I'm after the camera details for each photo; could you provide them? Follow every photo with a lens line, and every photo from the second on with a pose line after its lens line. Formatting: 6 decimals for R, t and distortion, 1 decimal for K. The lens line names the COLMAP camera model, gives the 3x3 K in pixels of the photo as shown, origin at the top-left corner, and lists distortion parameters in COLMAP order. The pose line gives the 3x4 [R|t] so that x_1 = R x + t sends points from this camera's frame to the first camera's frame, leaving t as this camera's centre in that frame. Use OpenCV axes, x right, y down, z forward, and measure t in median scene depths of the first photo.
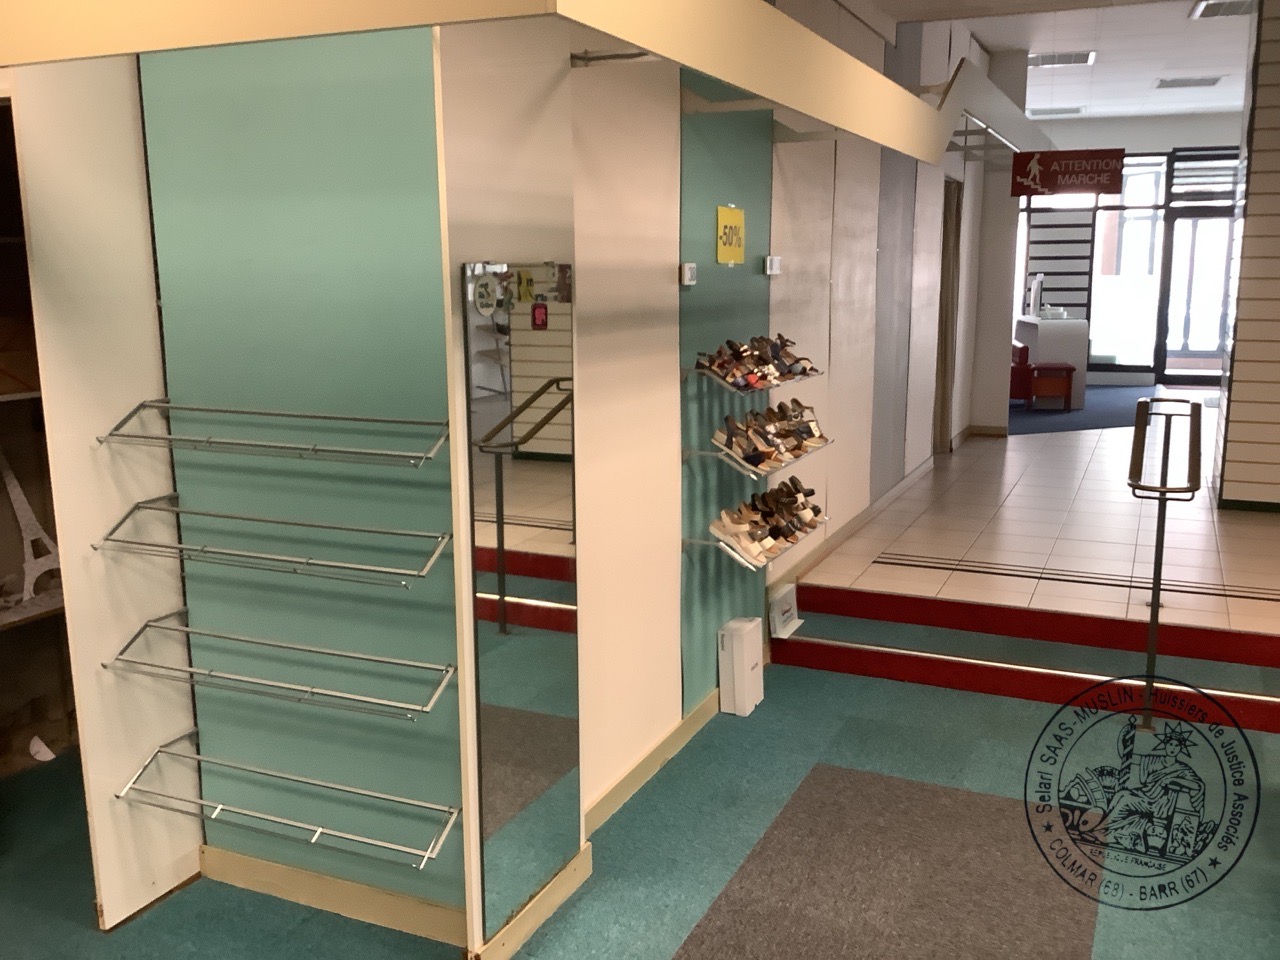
lens RADIAL K [[1149.4, 0, 643.2], [0, 1149.4, 473.3], [0, 0, 1]] dist [0.055173, -0.084015]
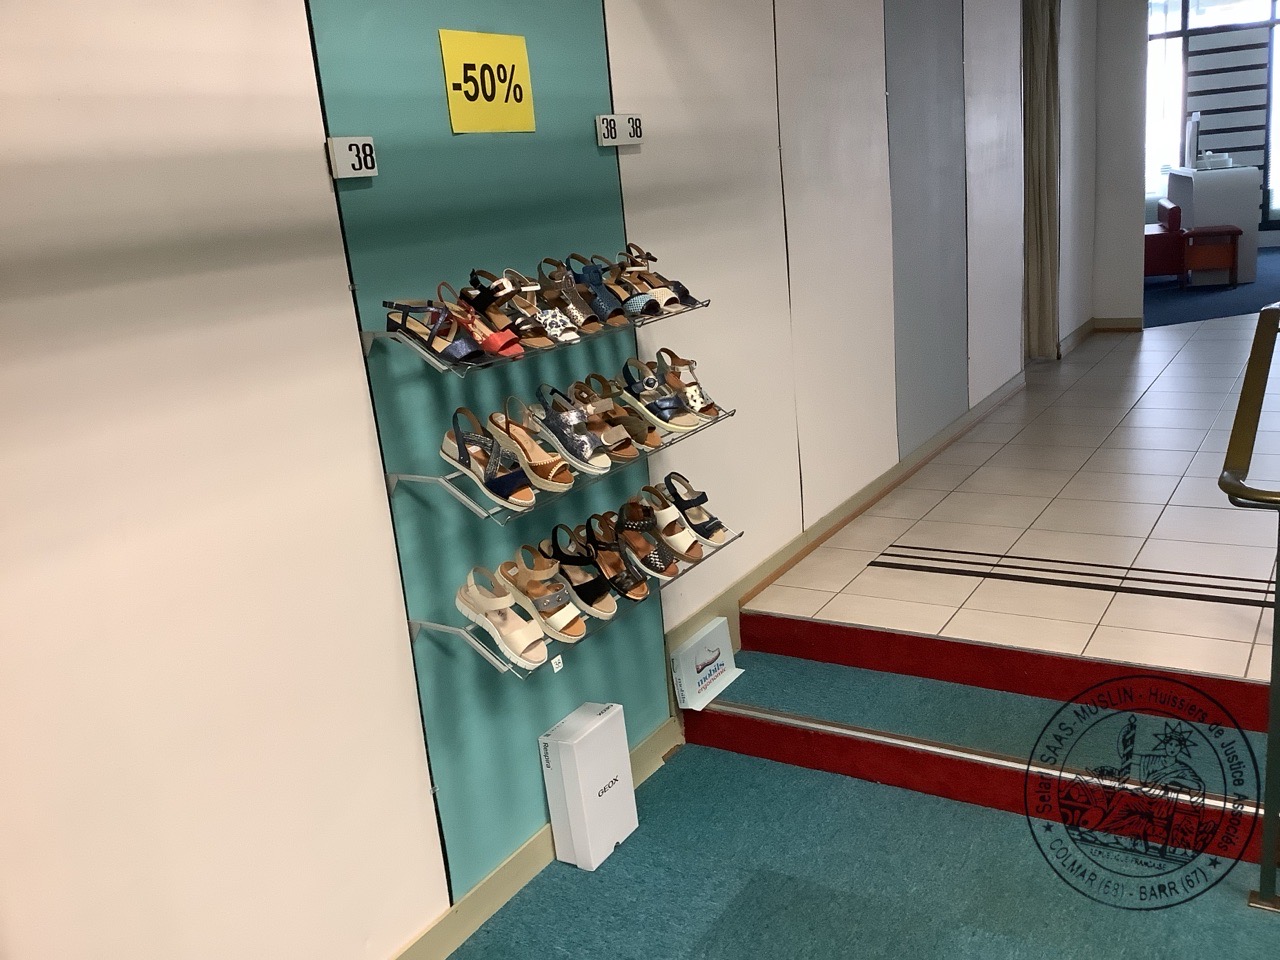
lens RADIAL K [[1149.4, 0, 635.9], [0, 1149.4, 490.6], [0, 0, 1]] dist [0.055173, -0.084015]
pose [[0.987085, -0.050037, -0.152180, 0.198617], [0.065363, 0.993093, 0.097436, -0.048490], [0.146254, -0.106125, 0.983538, 0.369909]]
